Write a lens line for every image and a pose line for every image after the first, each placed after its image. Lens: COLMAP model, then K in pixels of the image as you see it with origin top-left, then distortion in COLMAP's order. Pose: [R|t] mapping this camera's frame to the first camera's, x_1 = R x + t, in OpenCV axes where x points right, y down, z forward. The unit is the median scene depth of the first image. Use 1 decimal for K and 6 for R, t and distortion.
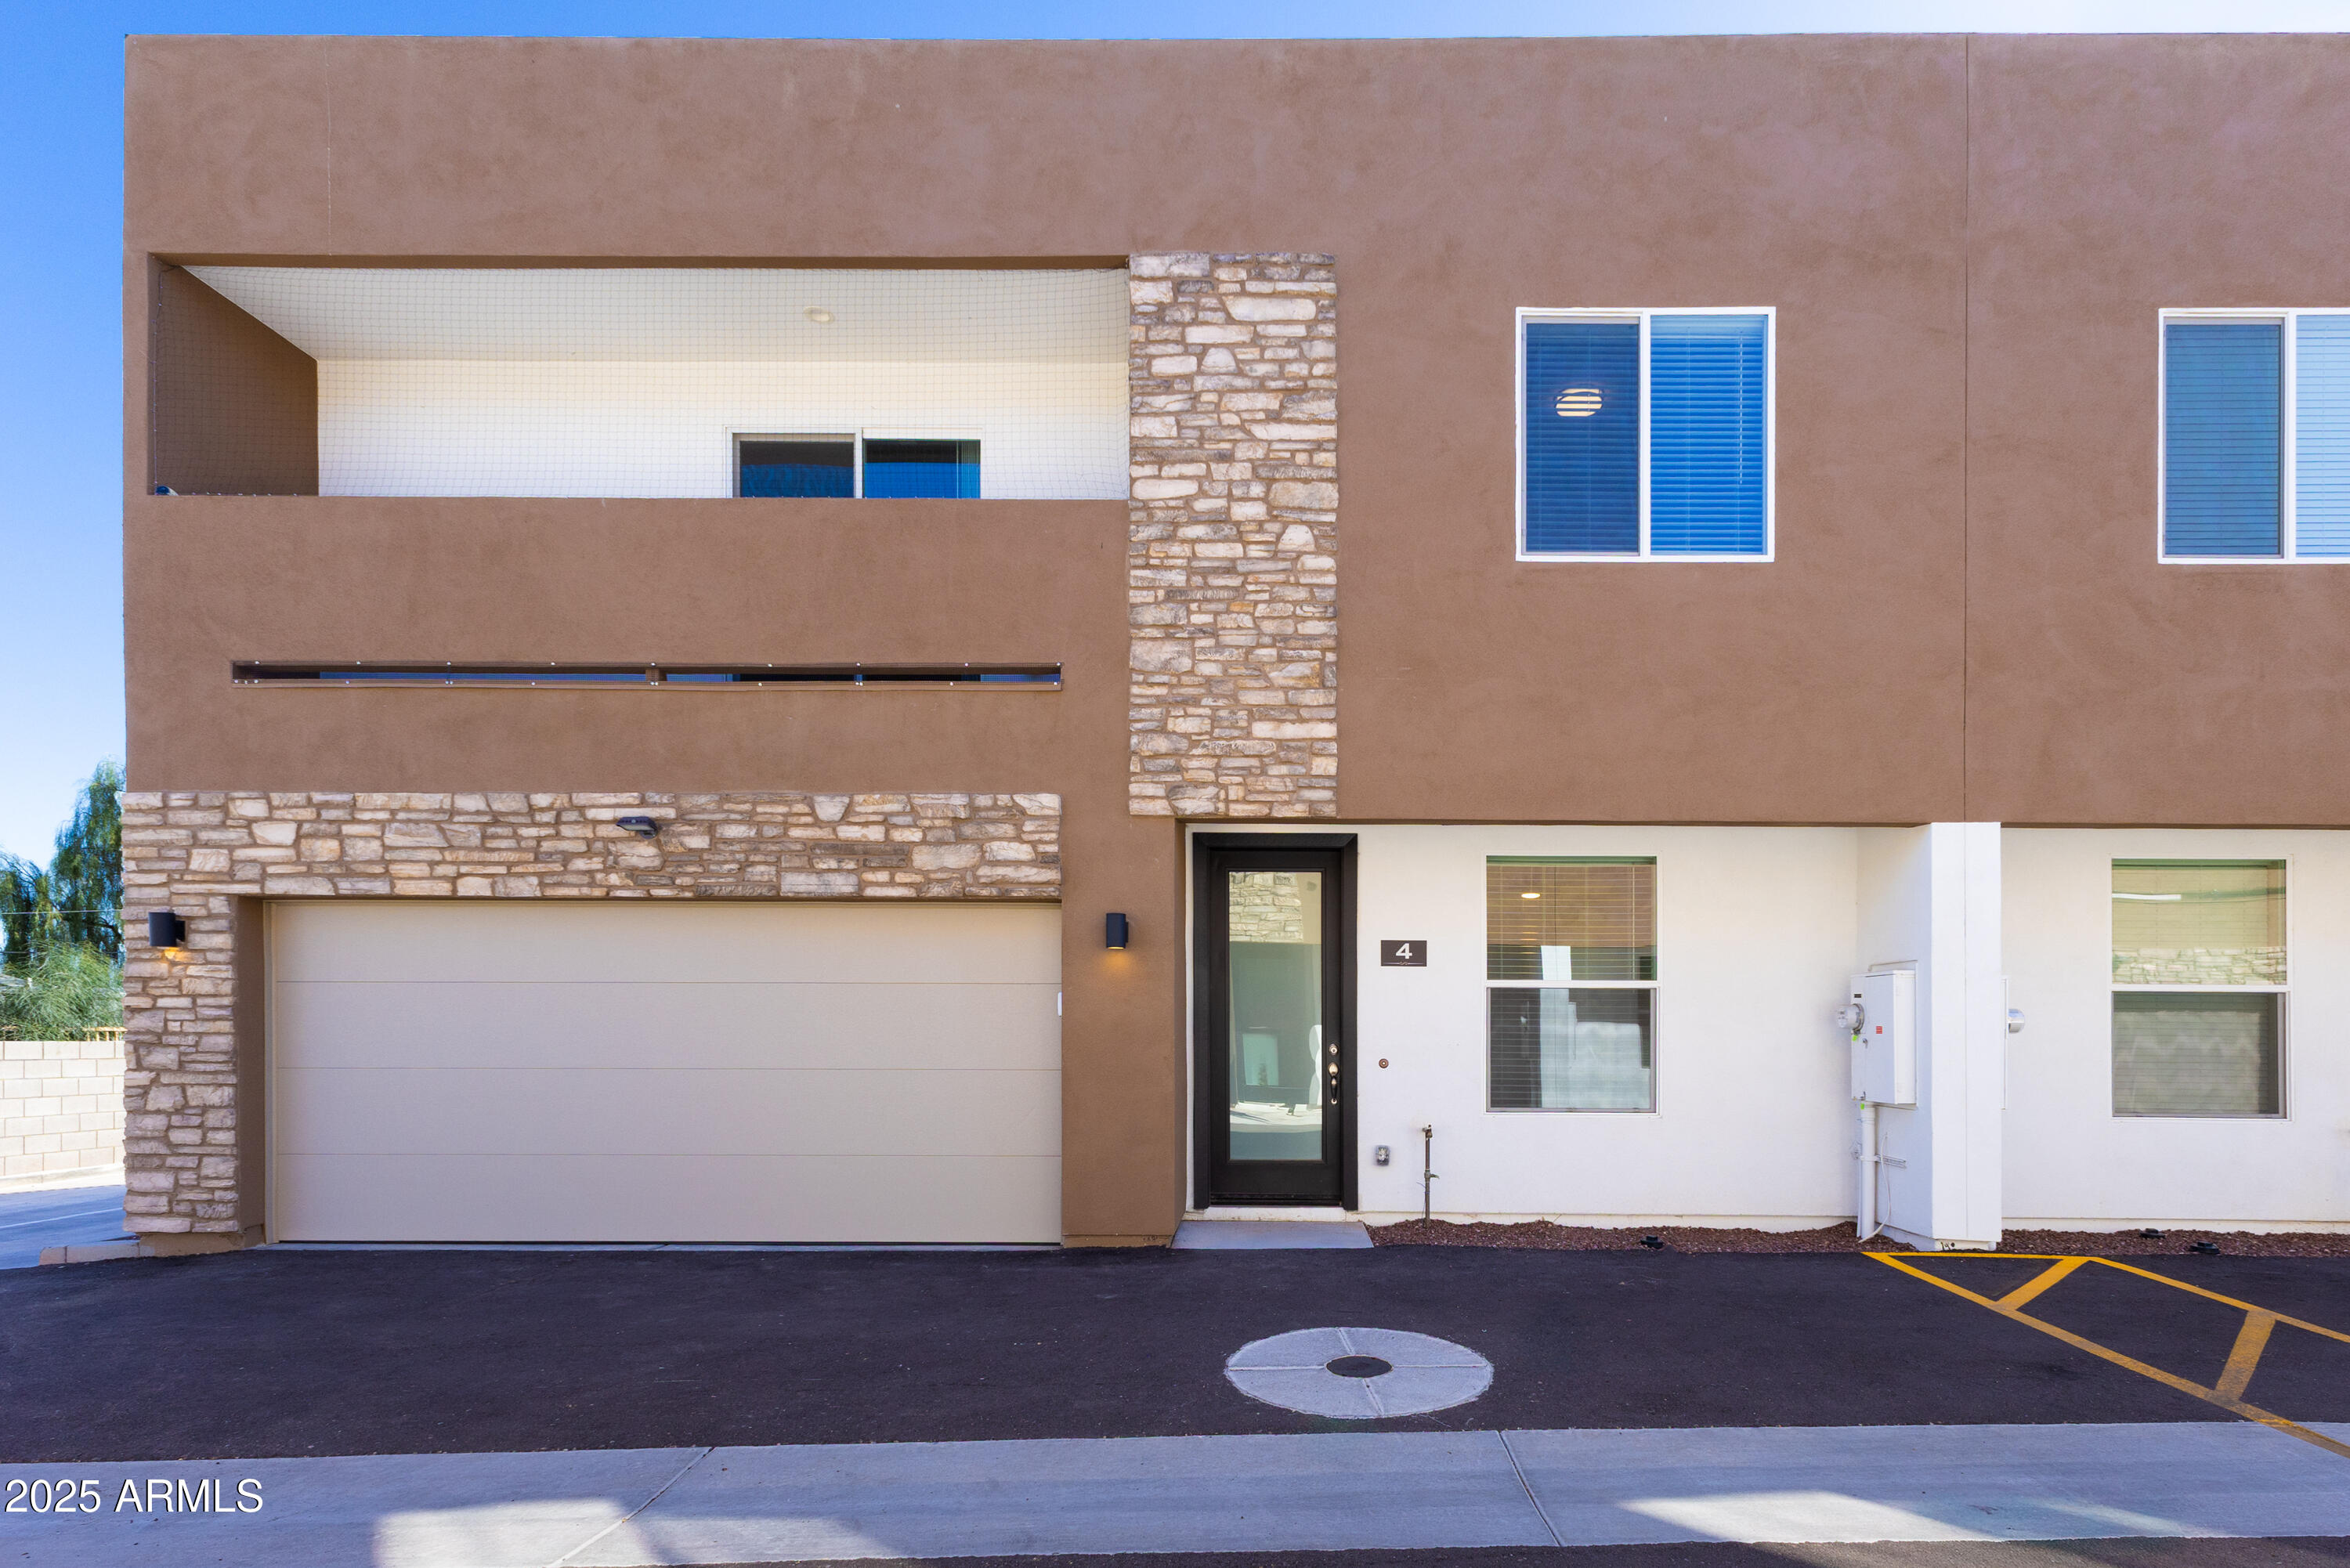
lens RADIAL K [[1093.1, 0, 1175.2], [0, 1093.1, 937.4], [0, 0, 1]] dist [0.008200, -0.000154]
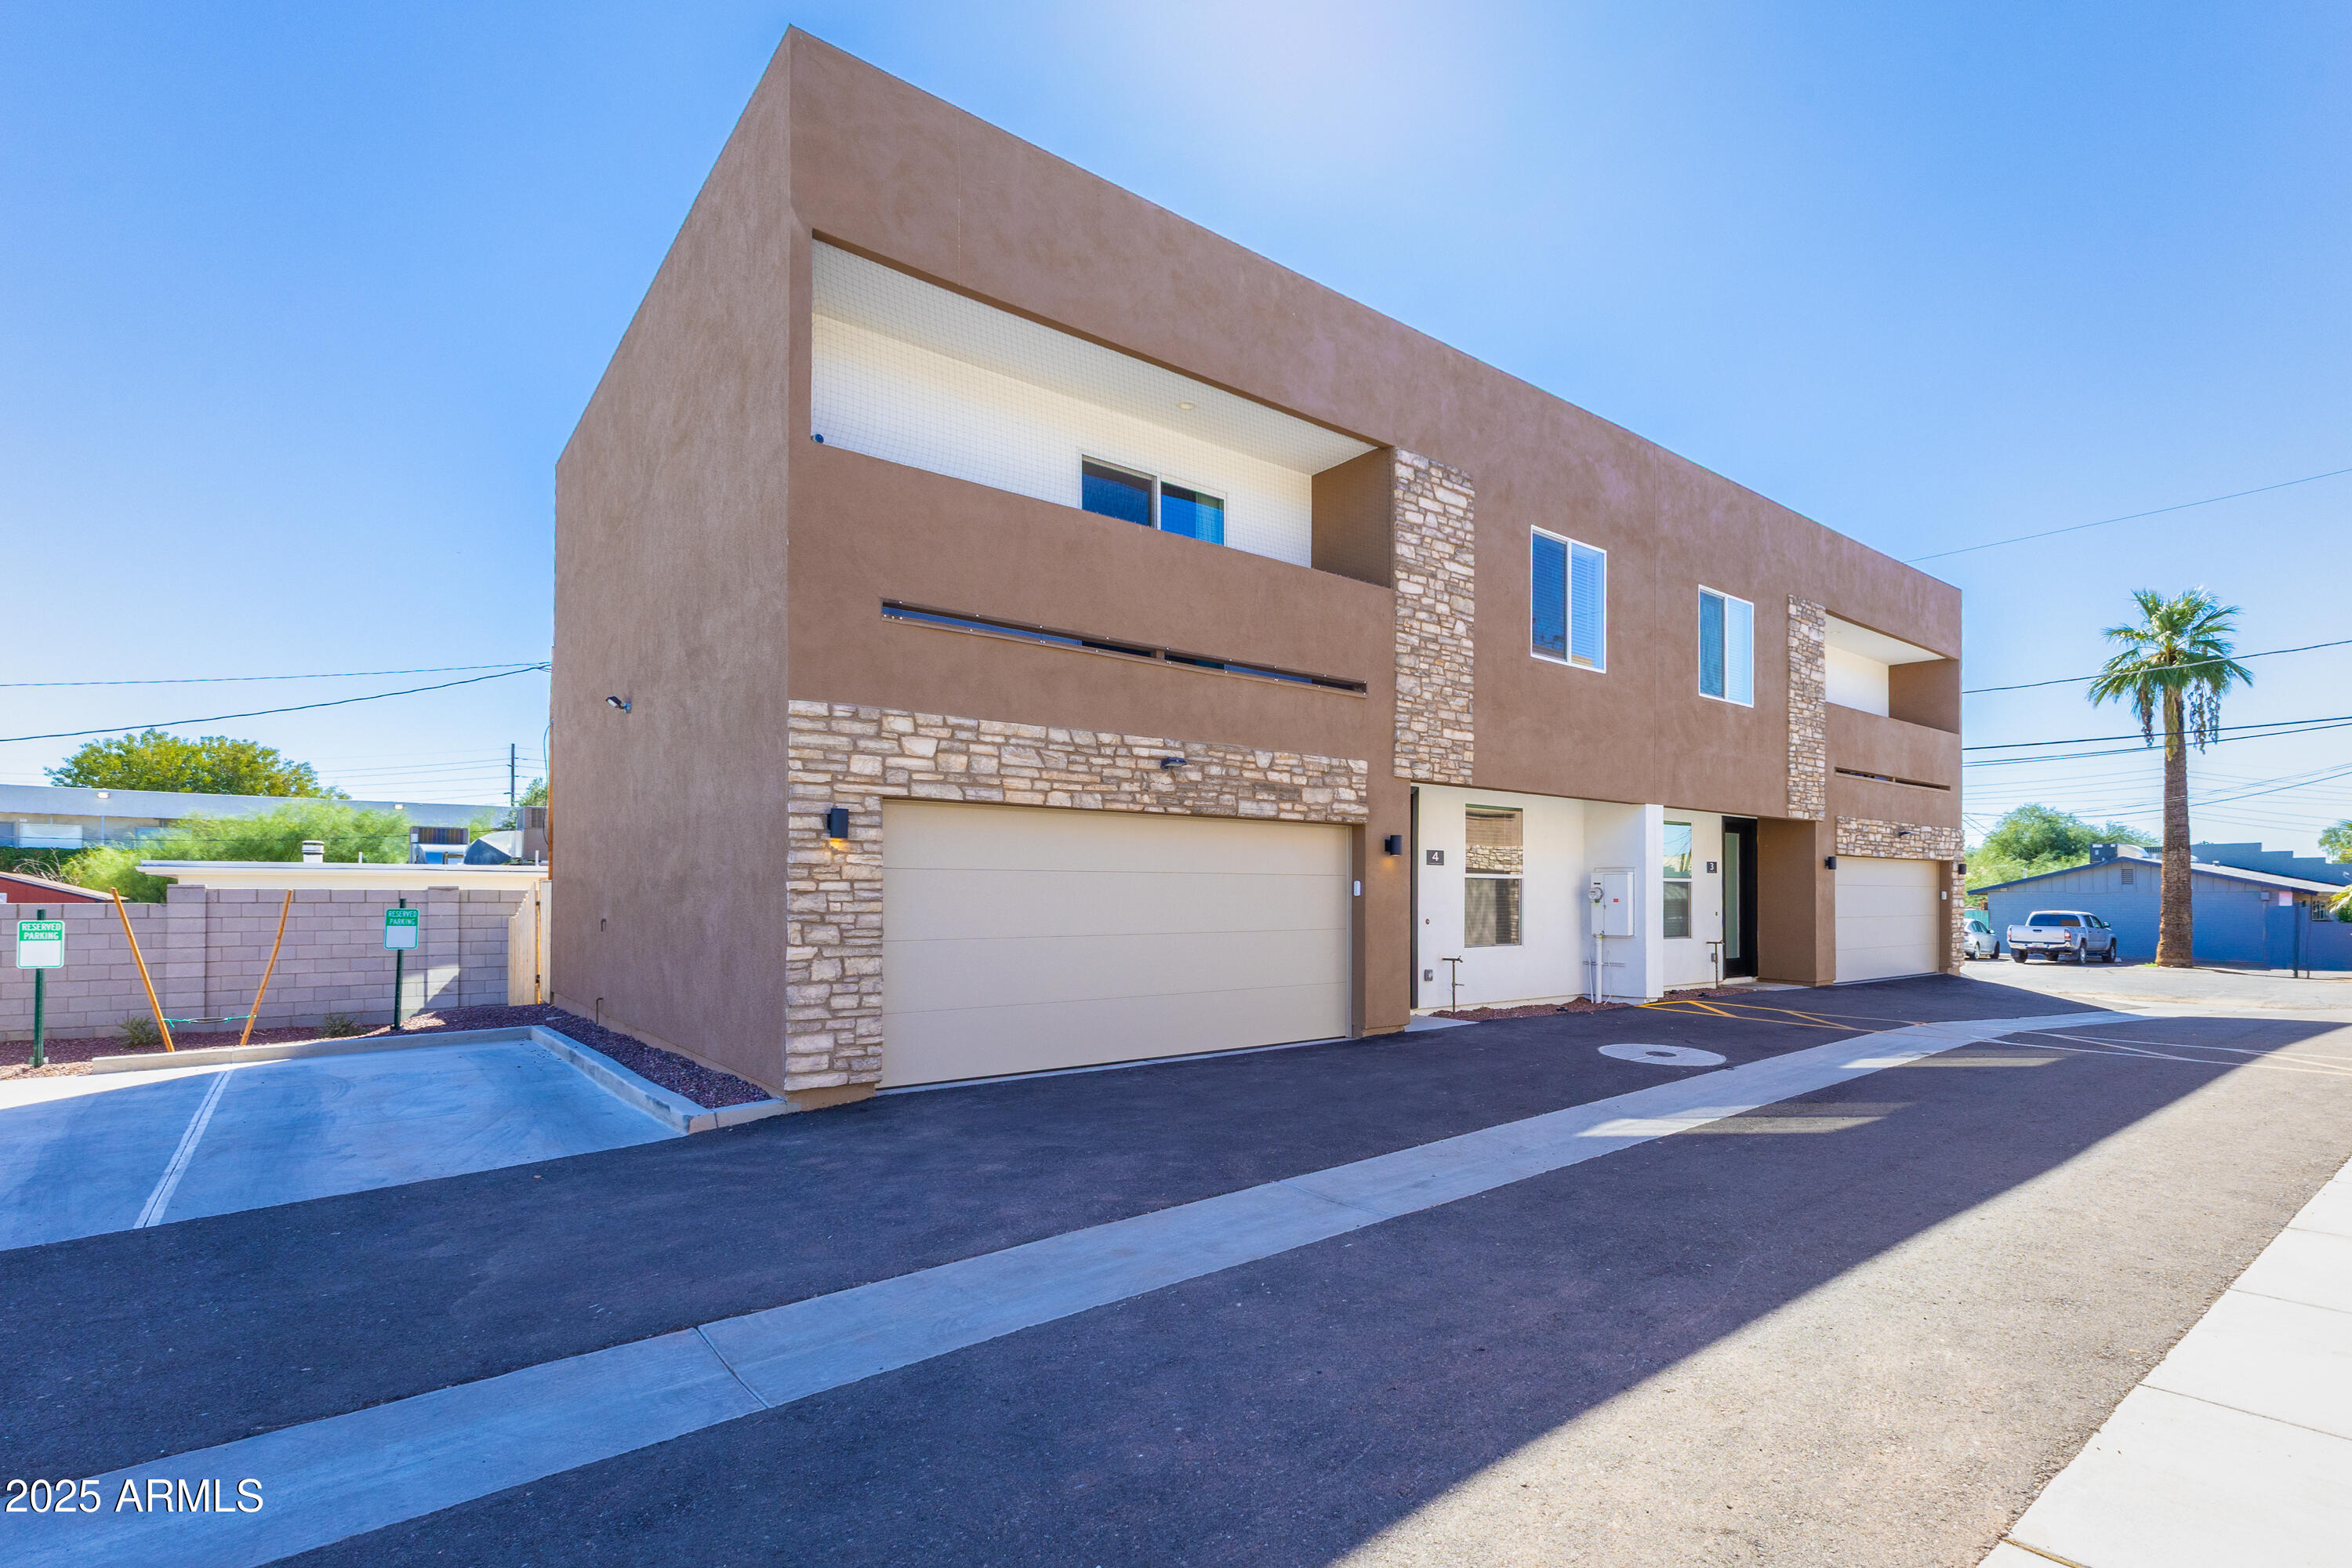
lens RADIAL K [[1018.5, 0, 1172.0], [0, 1018.5, 780.3], [0, 0, 1]] dist [0.010131, -0.000032]
pose [[0.808010, 0.062816, 0.585811, -1.250461], [-0.047059, 0.998004, -0.042107, -0.023357], [-0.587287, 0.006455, 0.809353, -0.075780]]
